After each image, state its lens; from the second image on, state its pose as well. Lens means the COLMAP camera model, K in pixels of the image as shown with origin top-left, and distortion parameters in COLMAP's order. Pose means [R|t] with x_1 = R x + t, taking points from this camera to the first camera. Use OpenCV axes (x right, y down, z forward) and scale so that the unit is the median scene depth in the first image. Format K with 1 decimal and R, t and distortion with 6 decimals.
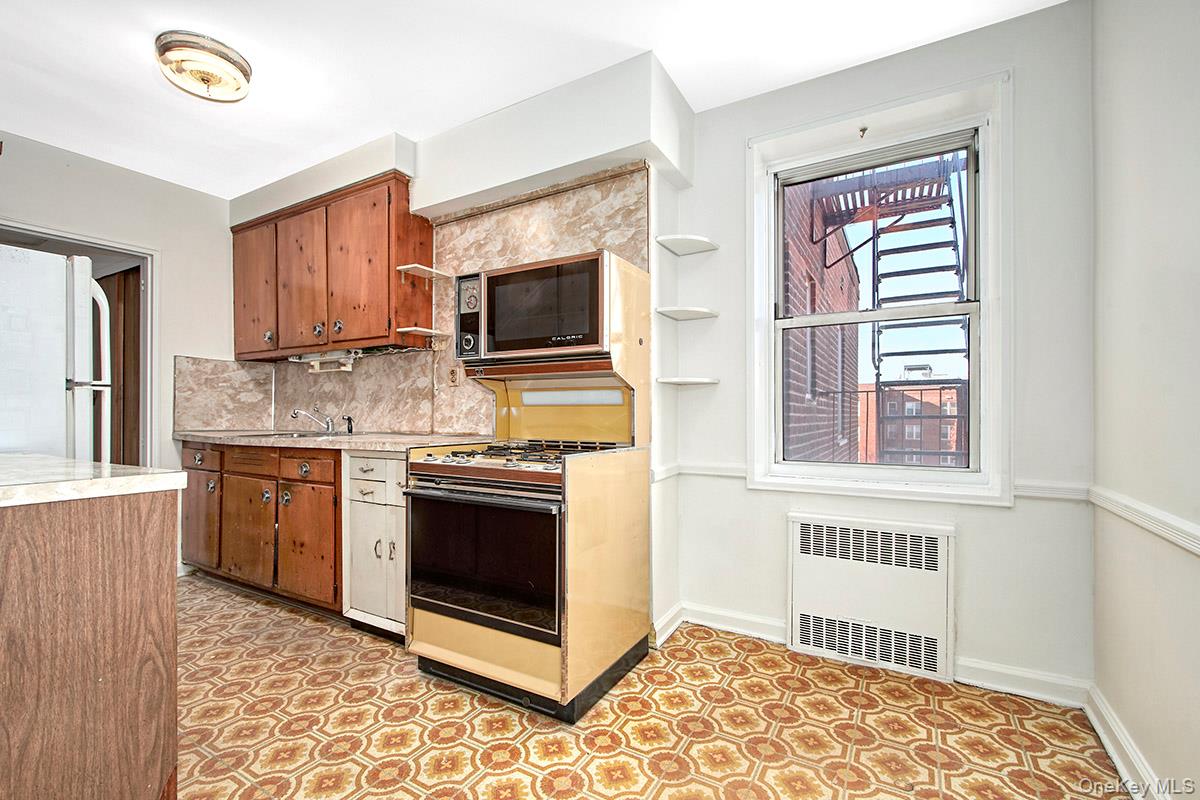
lens RADIAL K [[525.3, 0, 587.9], [0, 525.3, 408.2], [0, 0, 1]] dist [0.008871, -0.003407]
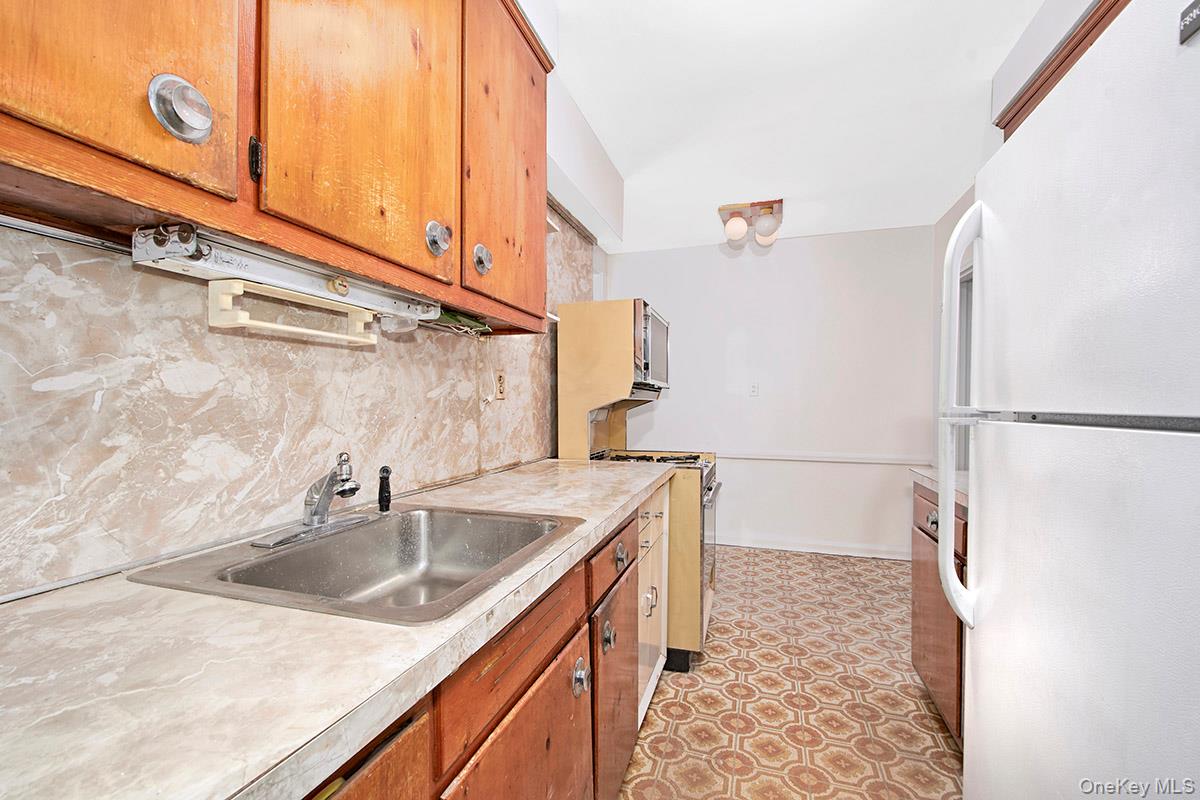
lens RADIAL K [[525.3, 0, 587.6], [0, 525.3, 409.0], [0, 0, 1]] dist [0.008871, -0.003407]
pose [[-0.223487, -0.010468, 0.974651, -1.234908], [-0.015735, 0.999851, 0.007130, -0.046134], [-0.974580, -0.013743, -0.223618, 1.351439]]
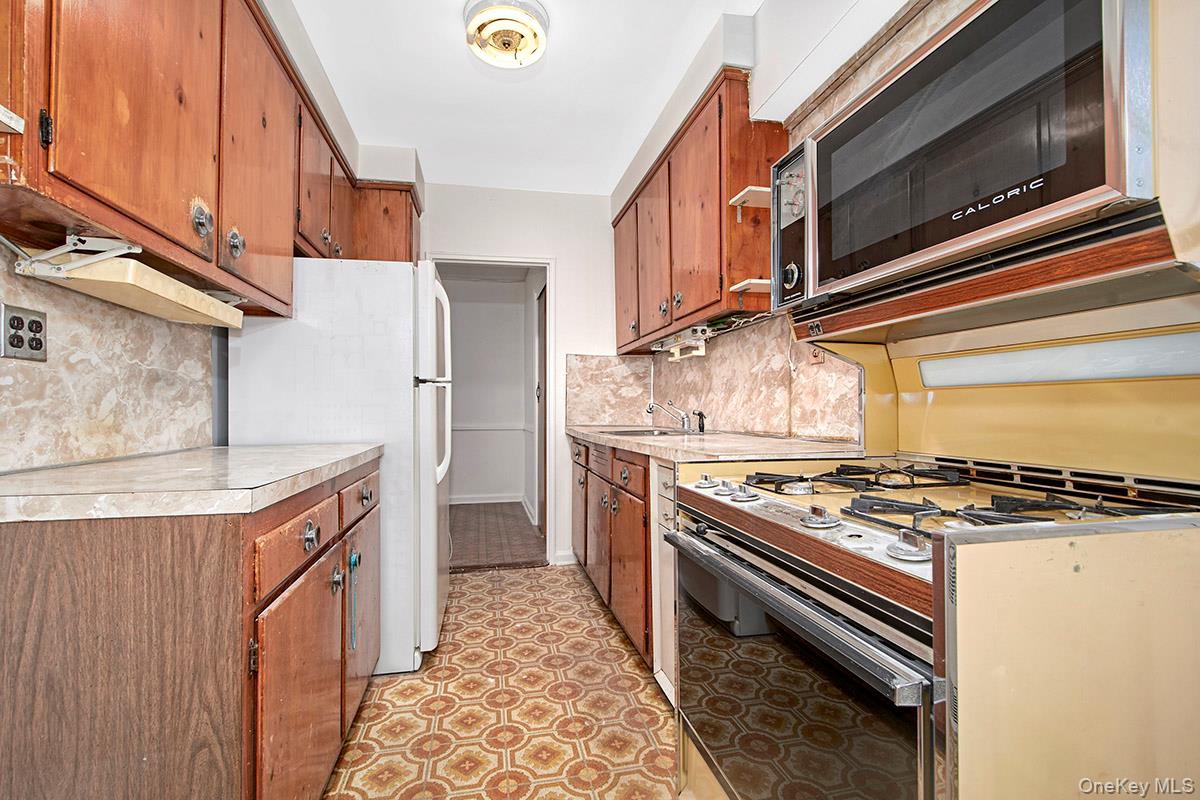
lens RADIAL K [[525.3, 0, 591.1], [0, 525.3, 402.5], [0, 0, 1]] dist [0.008871, -0.003407]
pose [[0.679271, -0.014756, -0.733740, 0.036071], [0.013548, 0.999880, -0.007566, 0.009025], [0.733763, -0.004801, 0.679389, 0.470819]]
